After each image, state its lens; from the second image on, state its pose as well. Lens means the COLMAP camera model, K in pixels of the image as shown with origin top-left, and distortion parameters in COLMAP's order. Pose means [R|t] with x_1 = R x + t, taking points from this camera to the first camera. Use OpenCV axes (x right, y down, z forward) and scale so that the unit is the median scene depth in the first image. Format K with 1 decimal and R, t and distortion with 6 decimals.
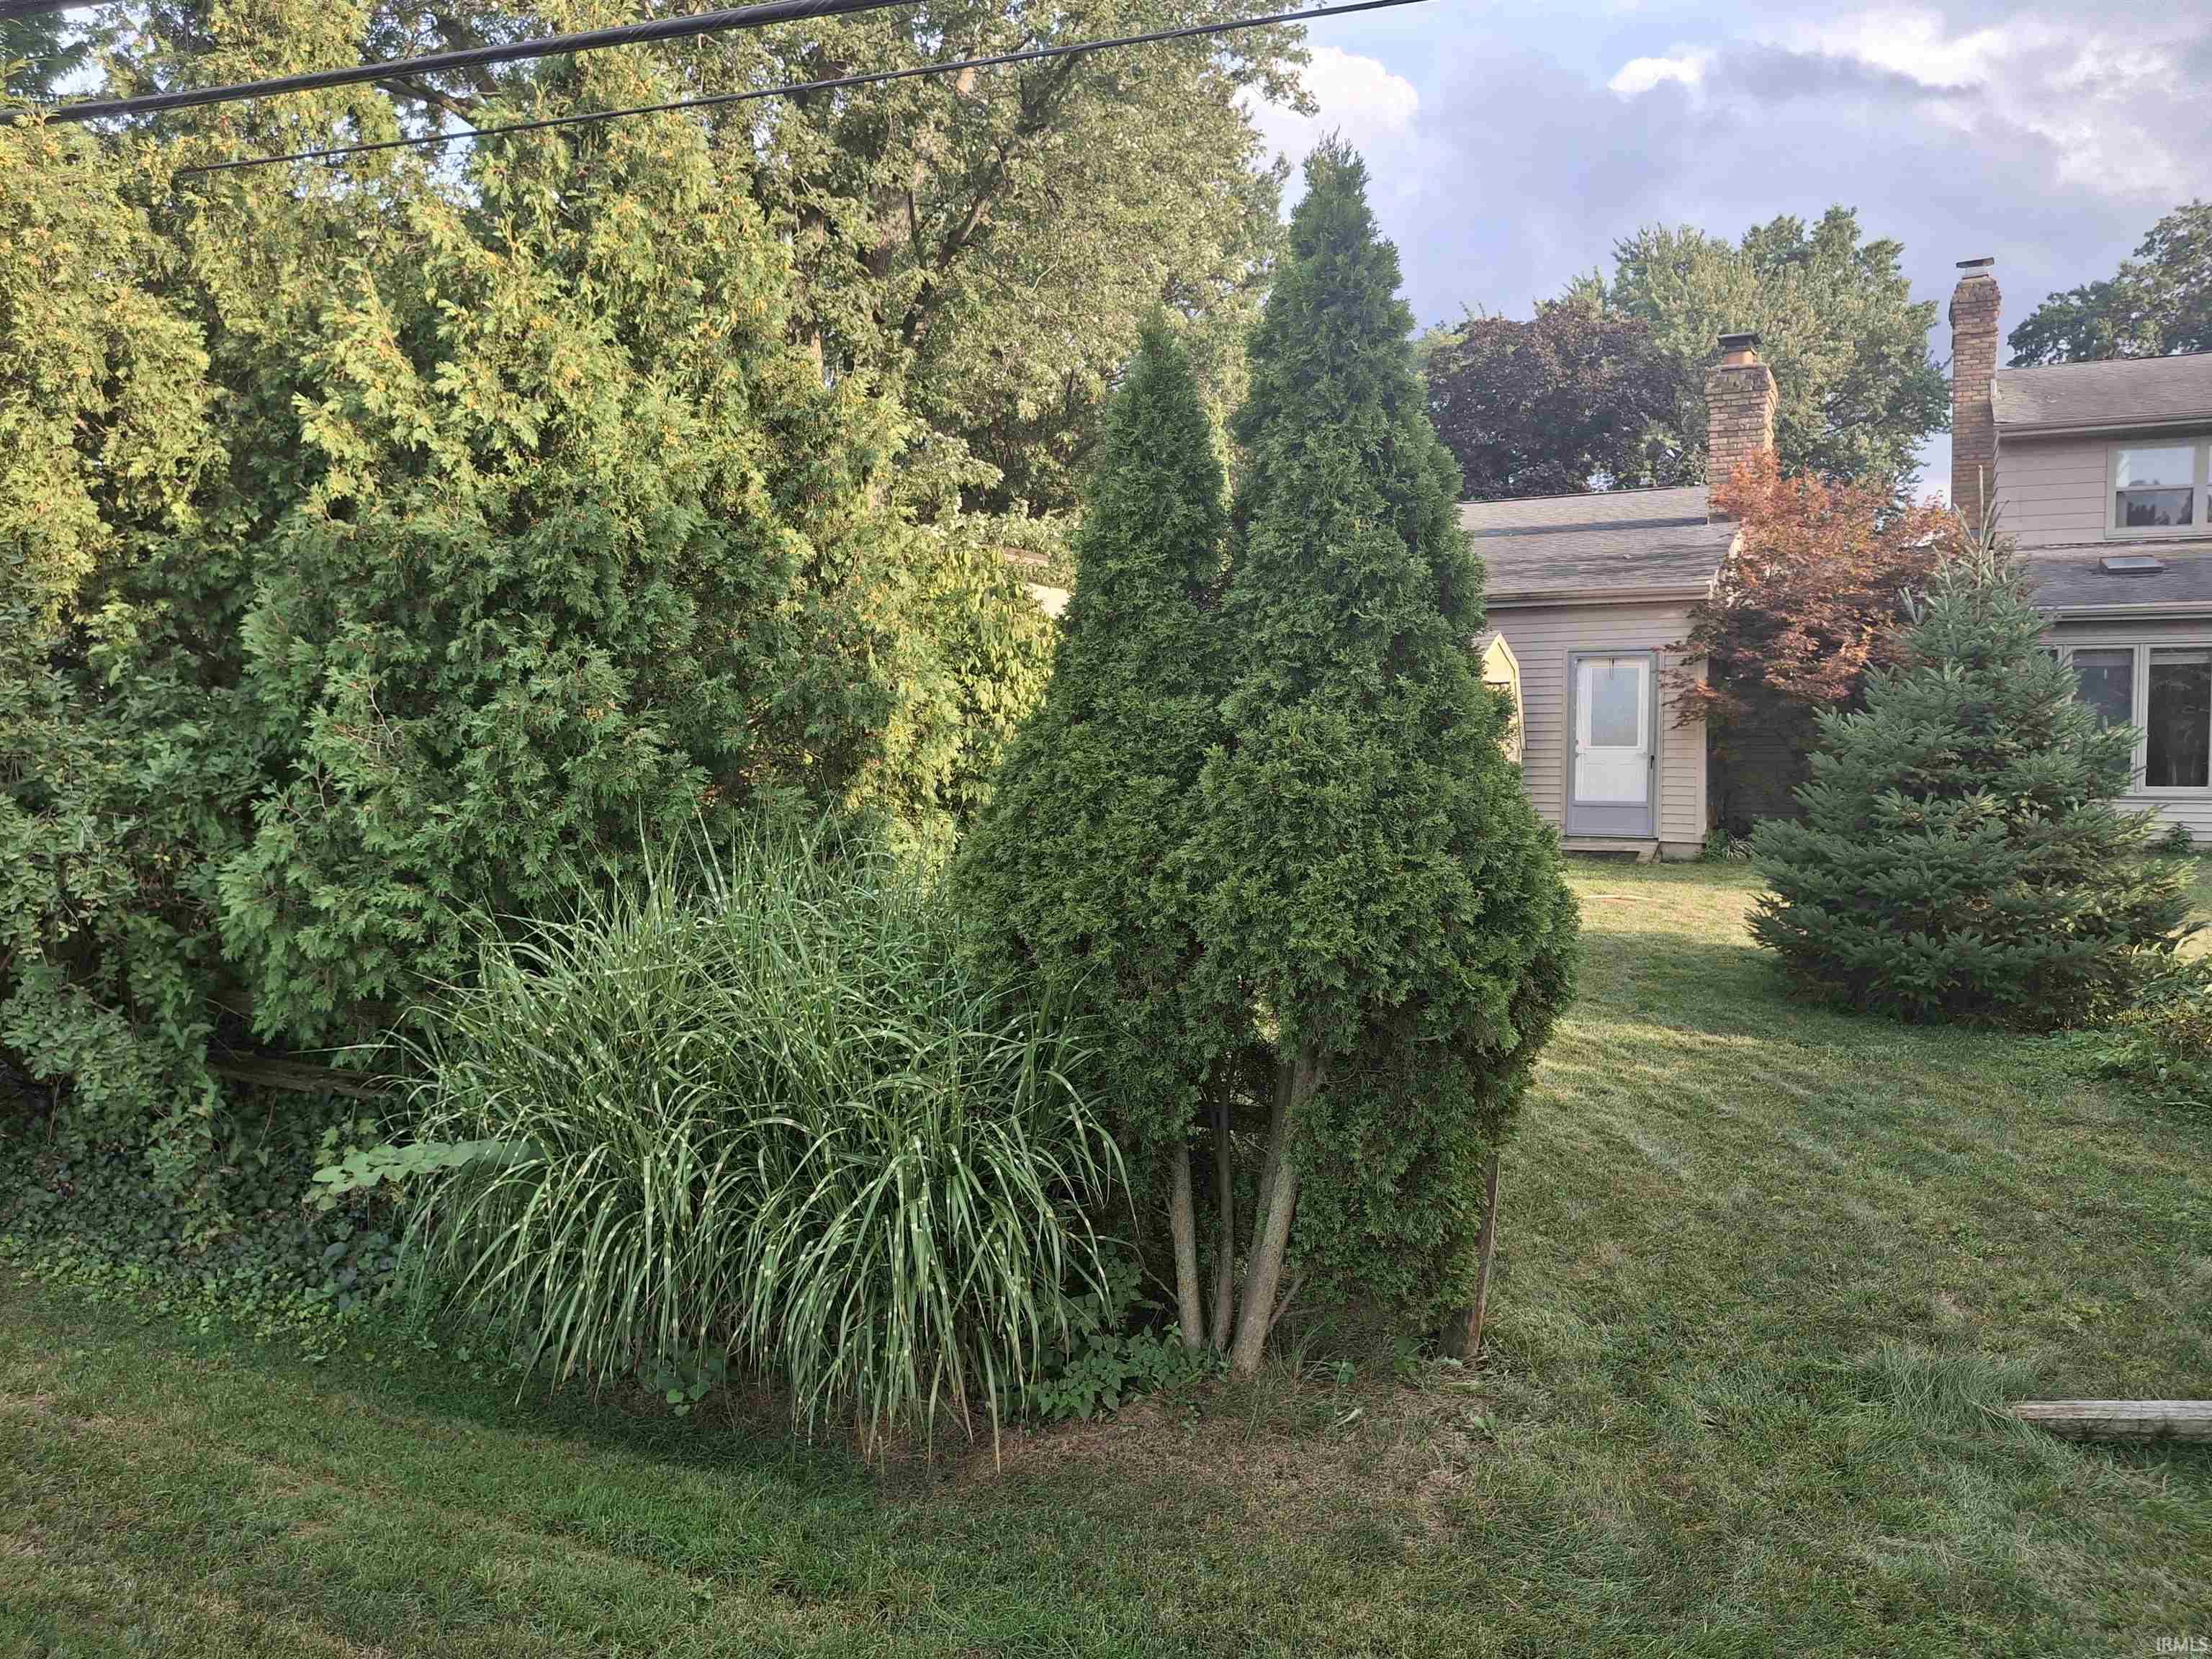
lens RADIAL K [[1653.8, 0, 1114.6], [0, 1653.8, 828.0], [0, 0, 1]] dist [0.013017, -0.052551]
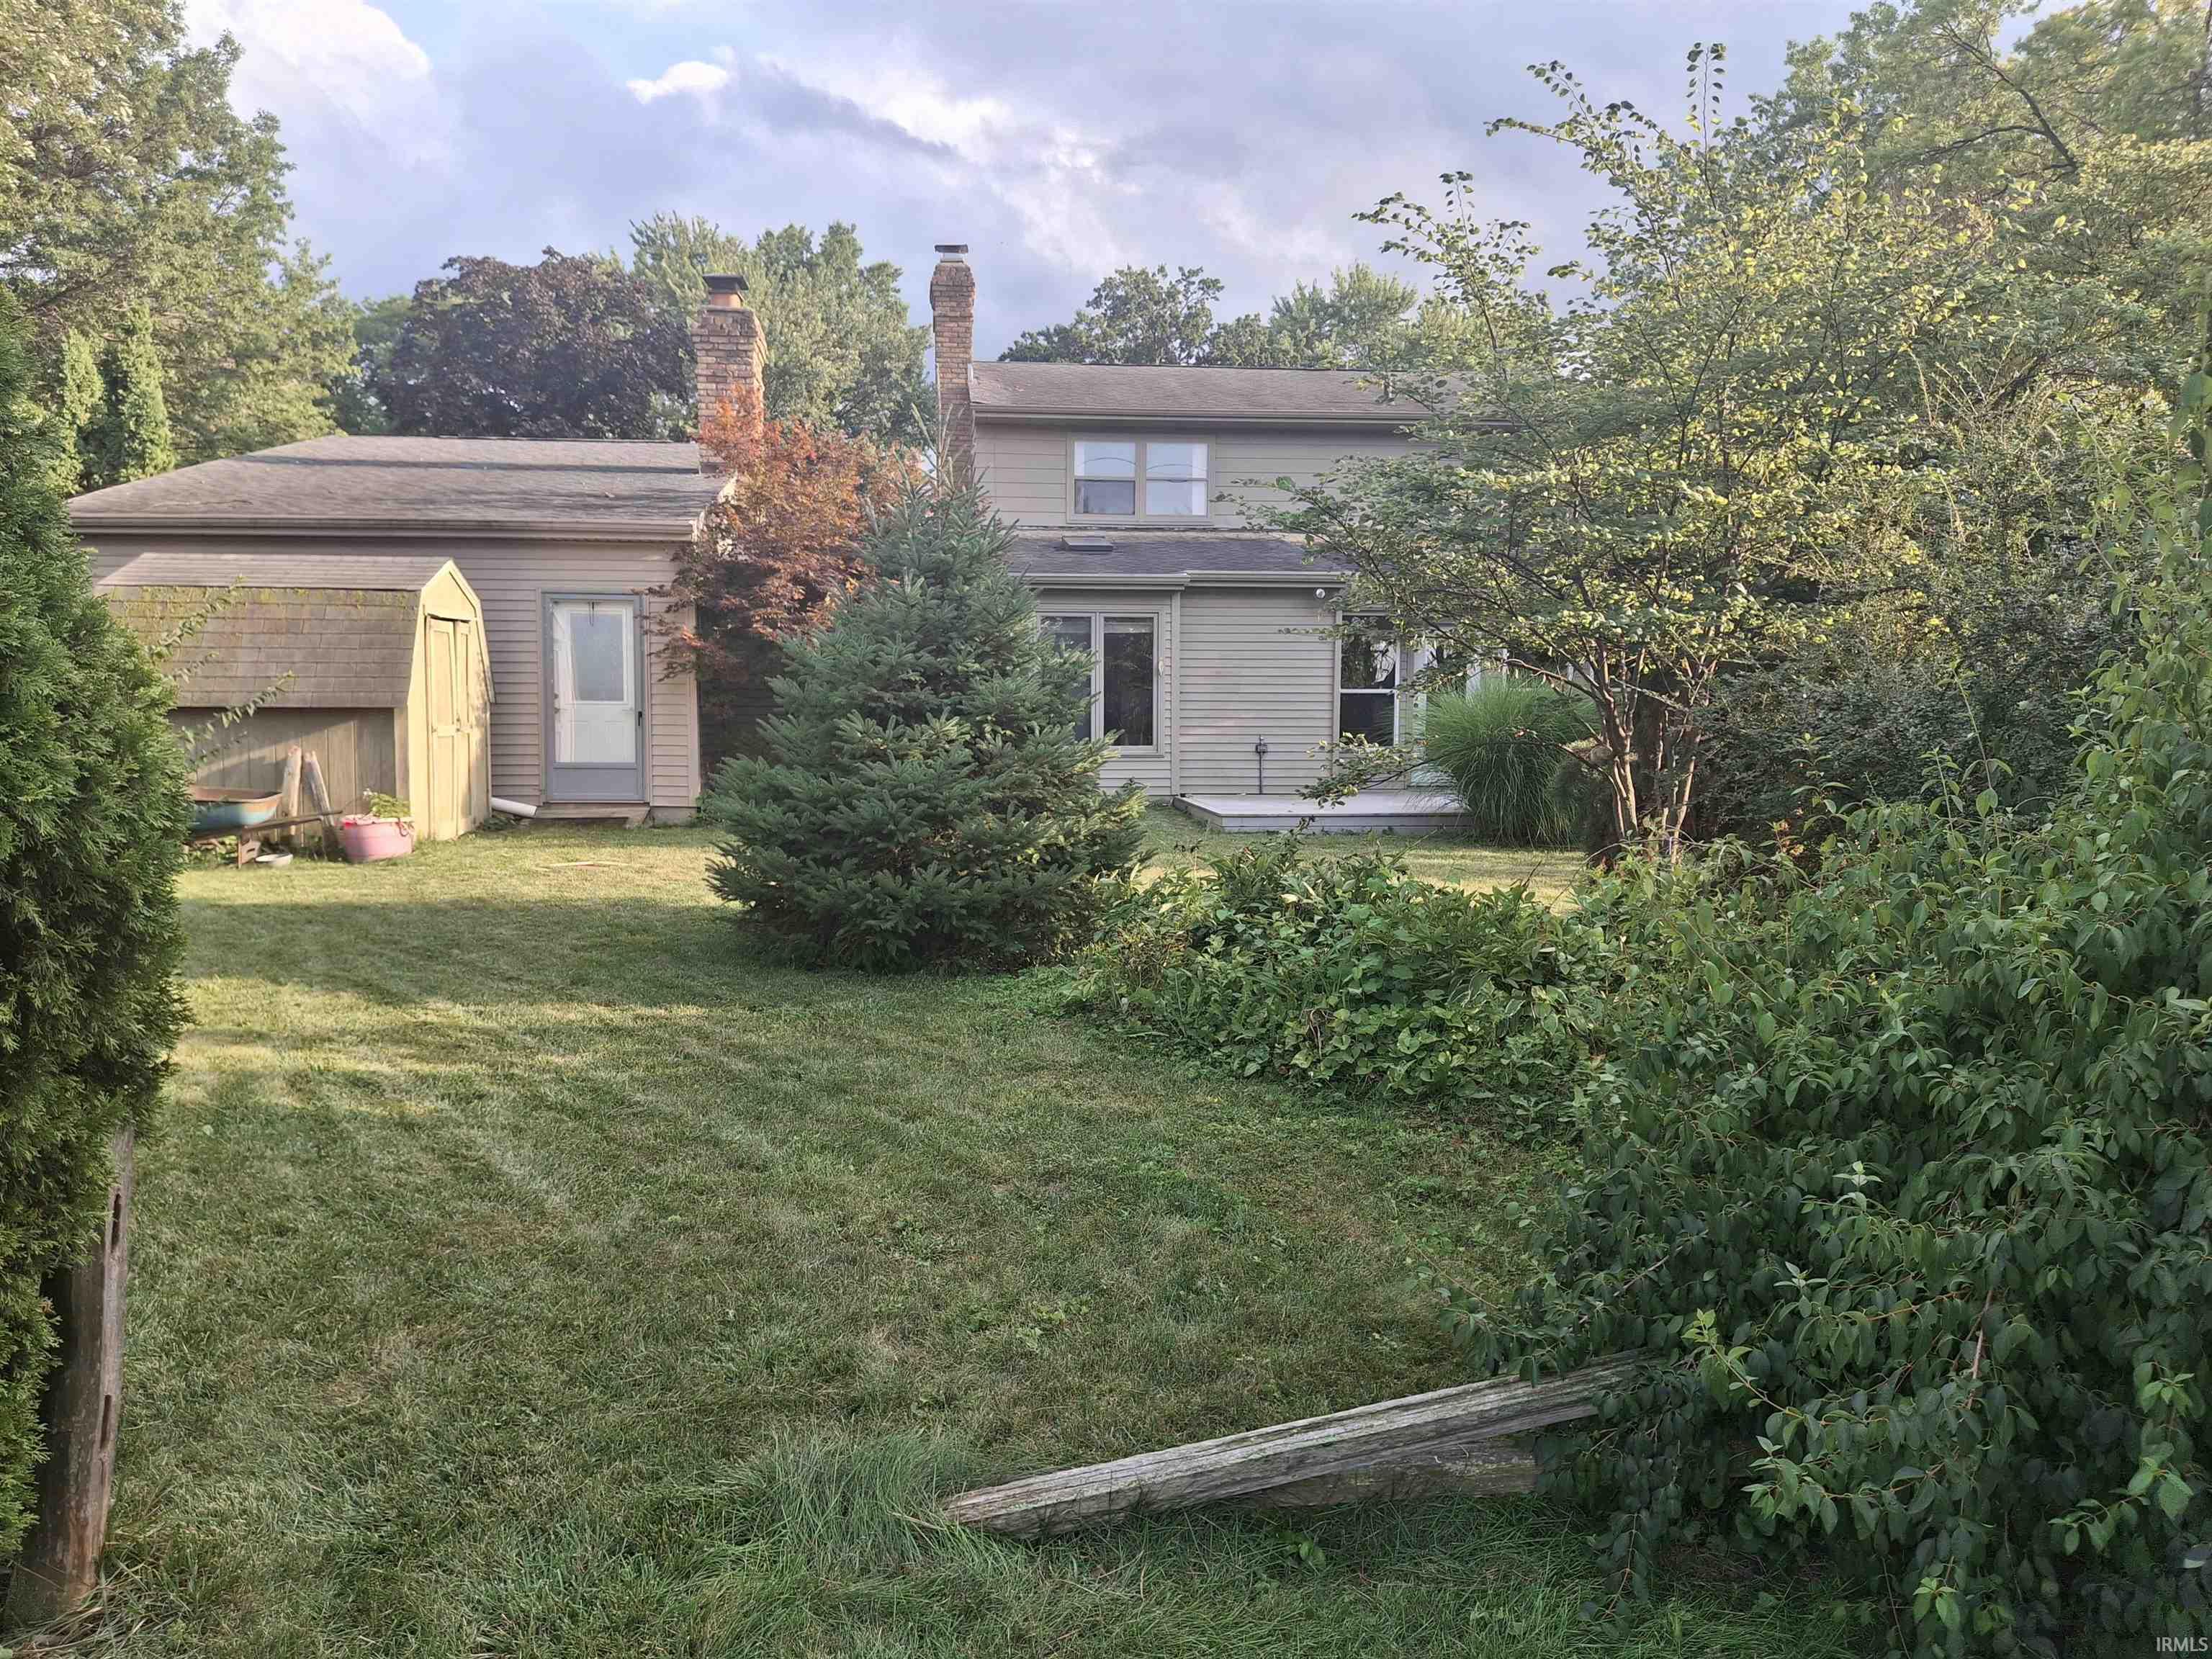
lens RADIAL K [[1653.8, 0, 1114.6], [0, 1653.8, 828.0], [0, 0, 1]] dist [0.013017, -0.052551]
pose [[0.845288, -0.032338, 0.533331, 0.113566], [0.029730, 0.999467, 0.013482, 0.030465], [-0.533483, 0.004460, 0.845799, 0.176908]]
